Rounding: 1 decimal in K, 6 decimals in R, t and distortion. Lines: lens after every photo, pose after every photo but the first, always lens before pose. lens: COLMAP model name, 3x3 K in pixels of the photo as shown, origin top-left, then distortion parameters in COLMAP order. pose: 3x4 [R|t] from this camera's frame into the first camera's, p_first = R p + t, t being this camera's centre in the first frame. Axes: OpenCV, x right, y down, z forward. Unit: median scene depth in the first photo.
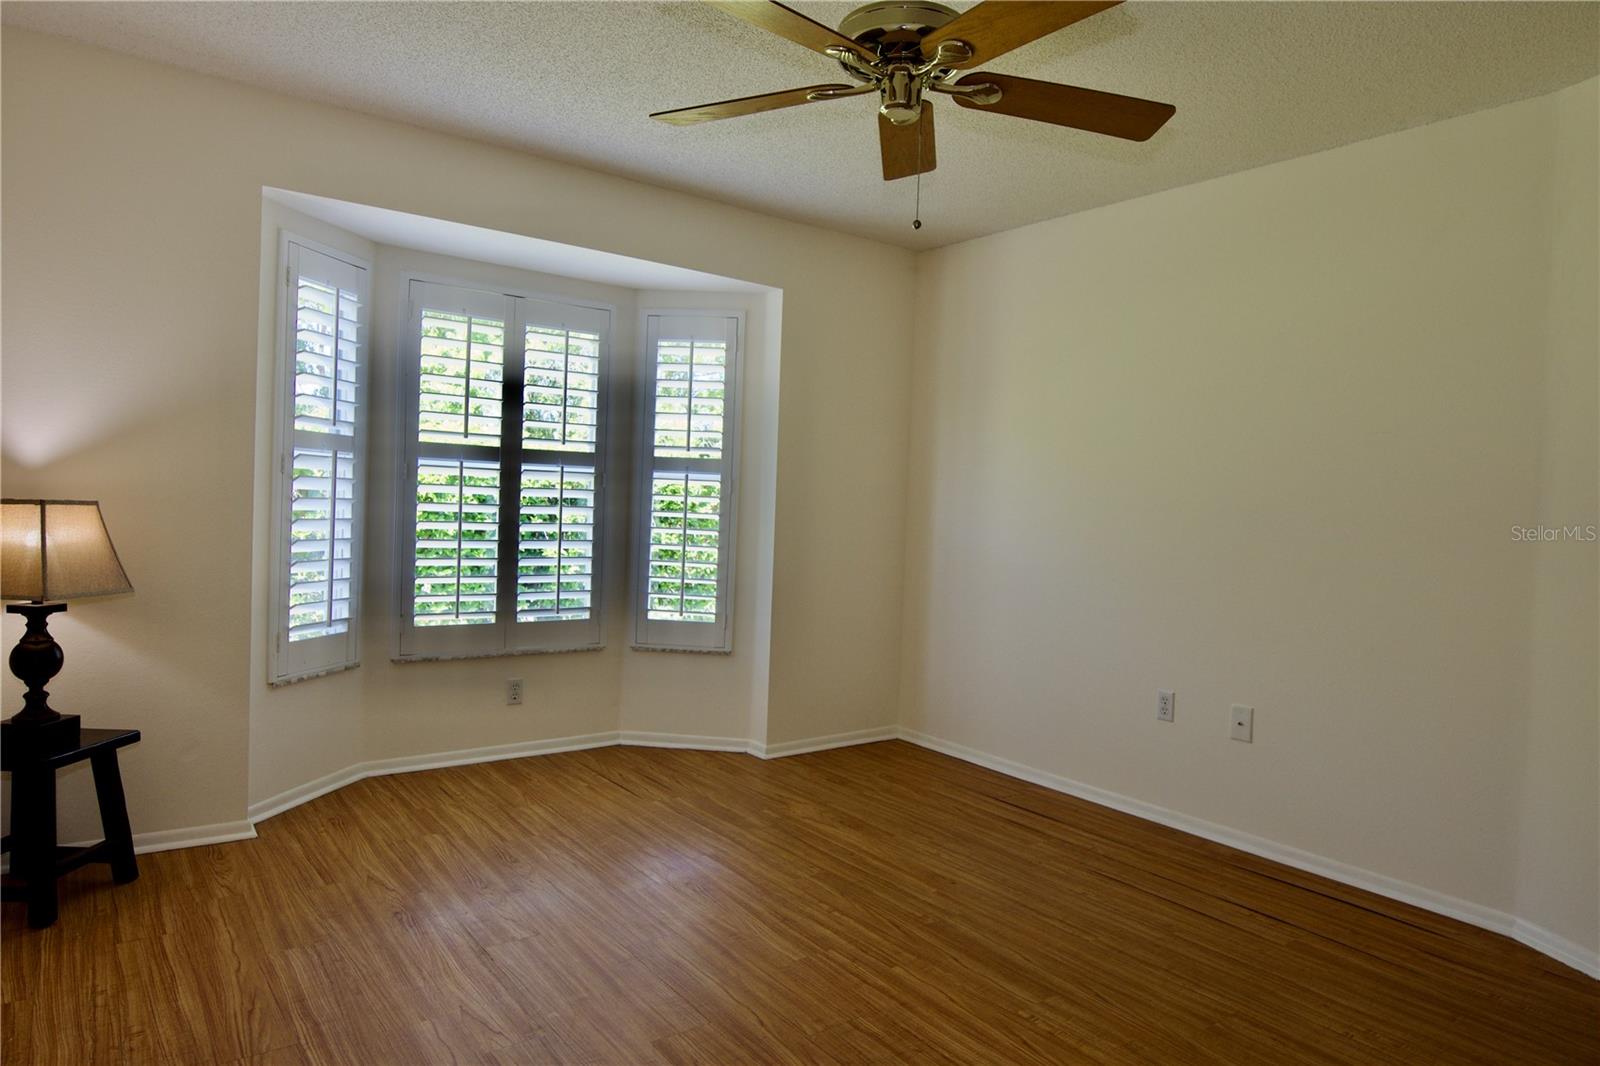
lens RADIAL K [[981.5, 0, 795.1], [0, 981.5, 520.5], [0, 0, 1]] dist [-0.010133, -0.003828]
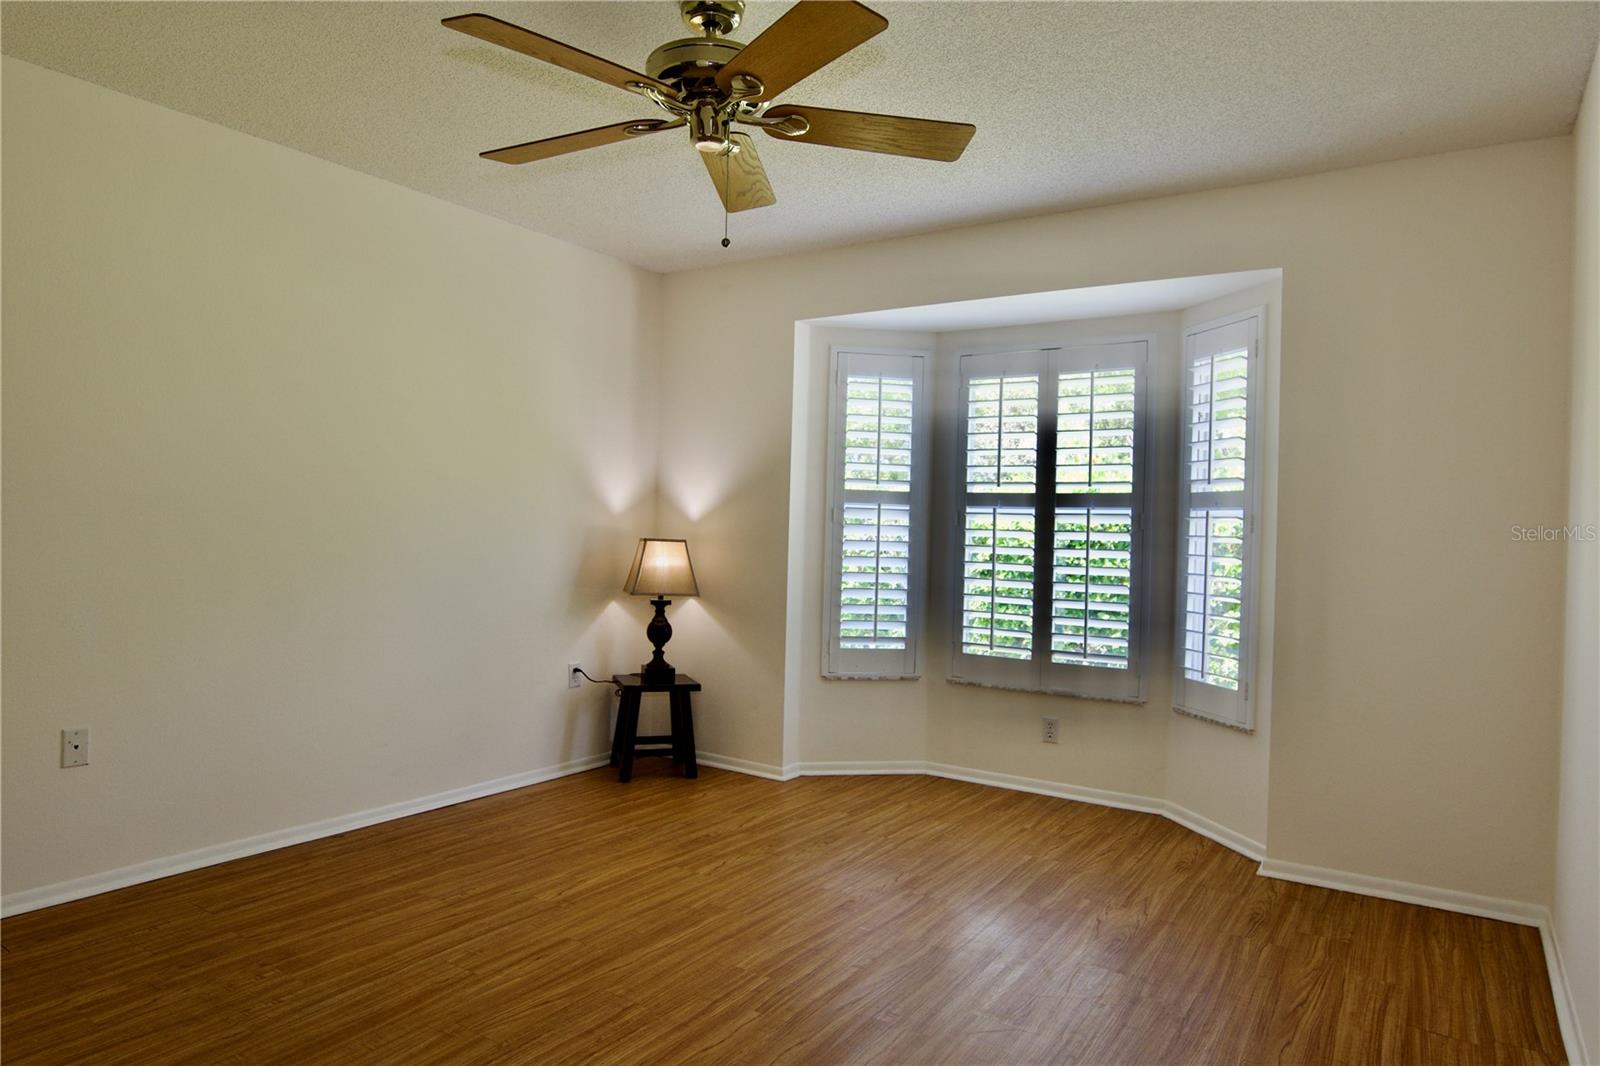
lens RADIAL K [[981.5, 0, 830.8], [0, 981.5, 527.3], [0, 0, 1]] dist [-0.010133, -0.003828]
pose [[0.353747, -0.029905, -0.934863, 0.634549], [-0.032529, 0.998491, -0.044249, 0.016644], [0.934775, 0.046063, 0.352240, 0.439234]]
